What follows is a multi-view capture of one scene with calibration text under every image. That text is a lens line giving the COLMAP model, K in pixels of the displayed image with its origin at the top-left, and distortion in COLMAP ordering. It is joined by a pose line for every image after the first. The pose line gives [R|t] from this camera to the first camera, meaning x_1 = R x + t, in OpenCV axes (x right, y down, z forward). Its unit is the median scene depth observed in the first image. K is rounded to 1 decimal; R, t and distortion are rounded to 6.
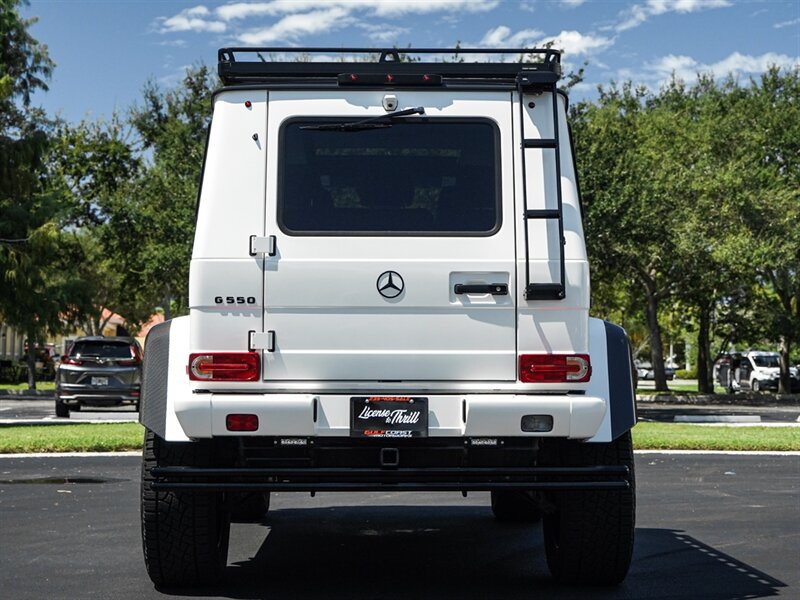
lens RADIAL K [[1459.4, 0, 359.5], [0, 1459.4, 297.0], [0, 0, 1]] dist [-0.011232, 0.013167]
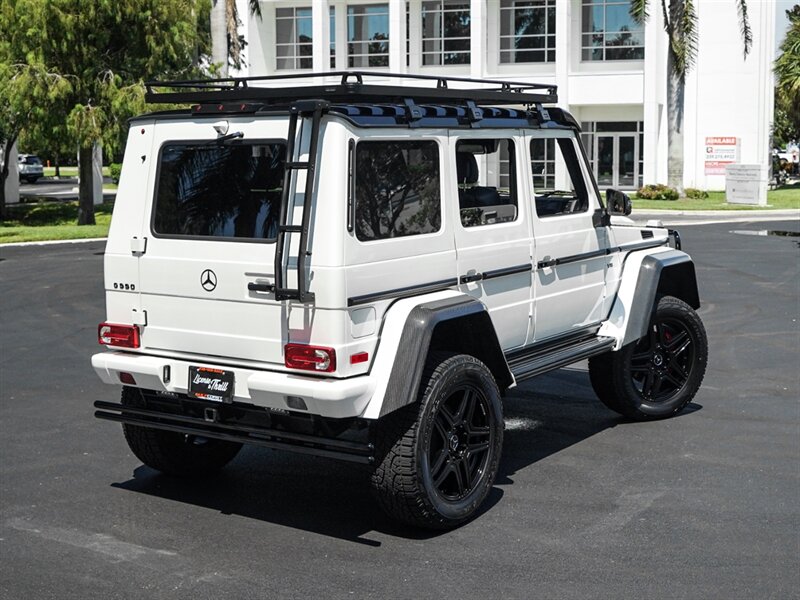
lens RADIAL K [[1173.8, 0, 399.8], [0, 1173.8, 277.4], [0, 0, 1]] dist [-0.002517, 0.008419]
pose [[0.823373, 0.049432, -0.565343, 0.719058], [0.042310, 0.988080, 0.148015, -0.151828], [0.565921, -0.145791, 0.811467, 0.273306]]
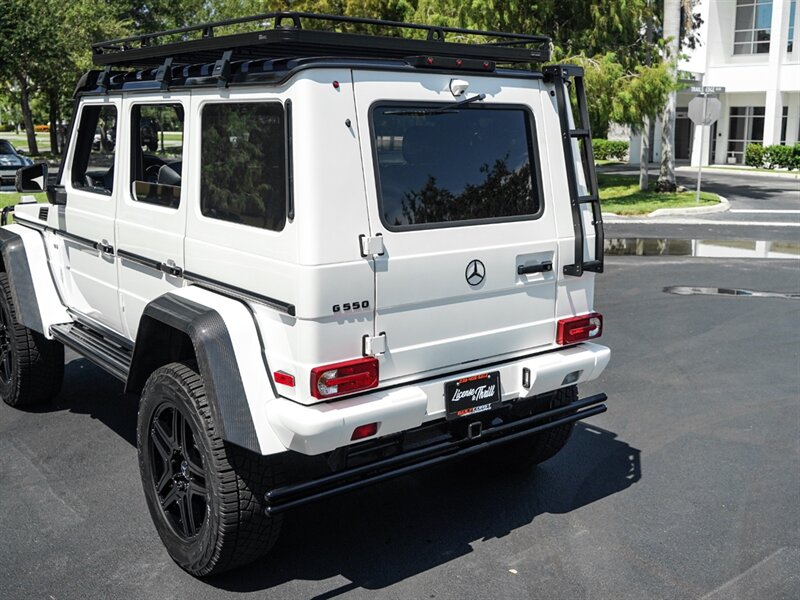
lens RADIAL K [[875.4, 0, 441.1], [0, 875.4, 286.7], [0, 0, 1]] dist [-0.001438, -0.007159]
pose [[0.767318, -0.114162, 0.631023, -0.390379], [-0.036850, 0.974550, 0.221121, -0.135224], [-0.640207, -0.192923, 0.743583, 0.543127]]
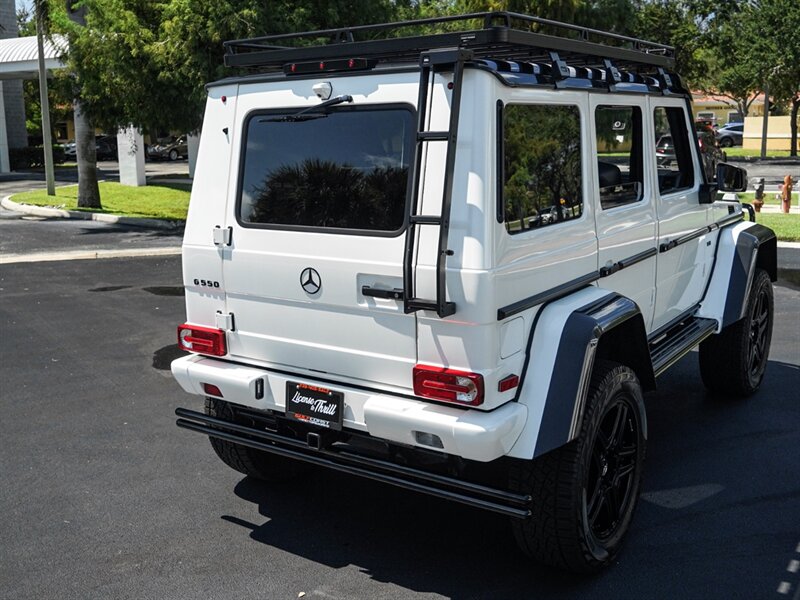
lens RADIAL K [[834.6, 0, 368.2], [0, 834.6, 297.6], [0, 0, 1]] dist [-0.018025, -0.005512]
pose [[0.810126, 0.092689, -0.578882, 0.388898], [0.053782, 0.971509, 0.230821, -0.128602], [0.583783, -0.218128, 0.782060, 0.559662]]
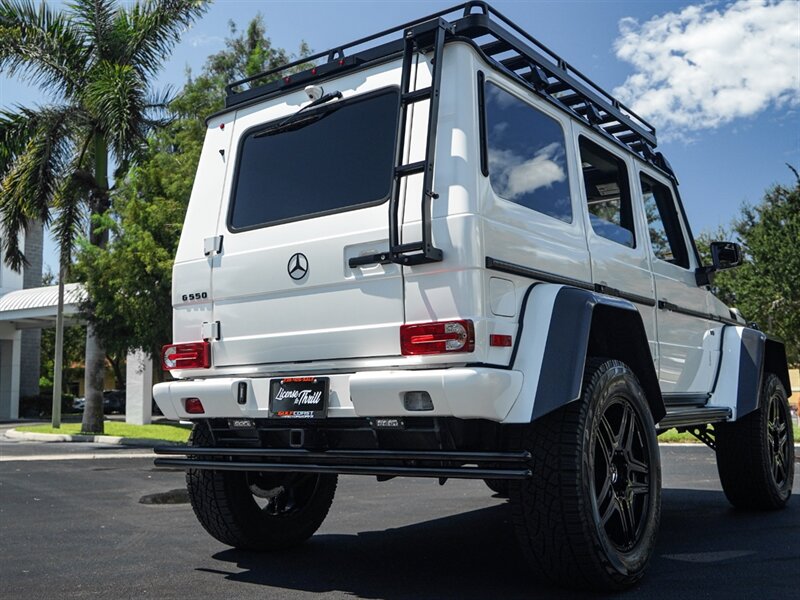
lens RADIAL K [[841.2, 0, 350.2], [0, 841.2, 315.5], [0, 0, 1]] dist [-0.010142, -0.013783]
pose [[0.791955, -0.081699, -0.605089, 0.395792], [0.050234, 0.996366, -0.068782, 0.066556], [0.608509, 0.024077, 0.793181, 0.555869]]
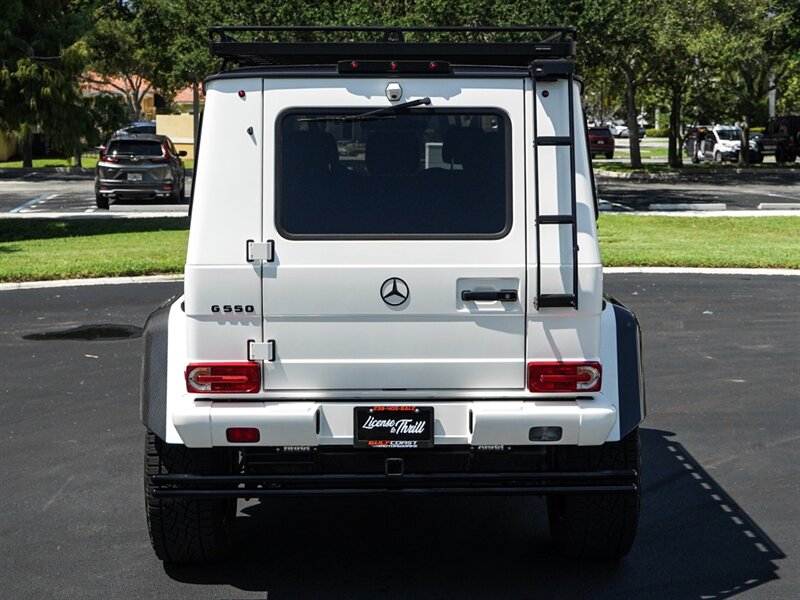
lens RADIAL K [[1263.0, 0, 383.4], [0, 1263.0, 303.5], [0, 0, 1]] dist [-0.000984, 0.061230]
pose [[0.999927, -0.006577, 0.010138, 0.005206], [0.004535, 0.981835, 0.189685, -0.156608], [-0.011201, -0.189625, 0.981793, 0.184402]]
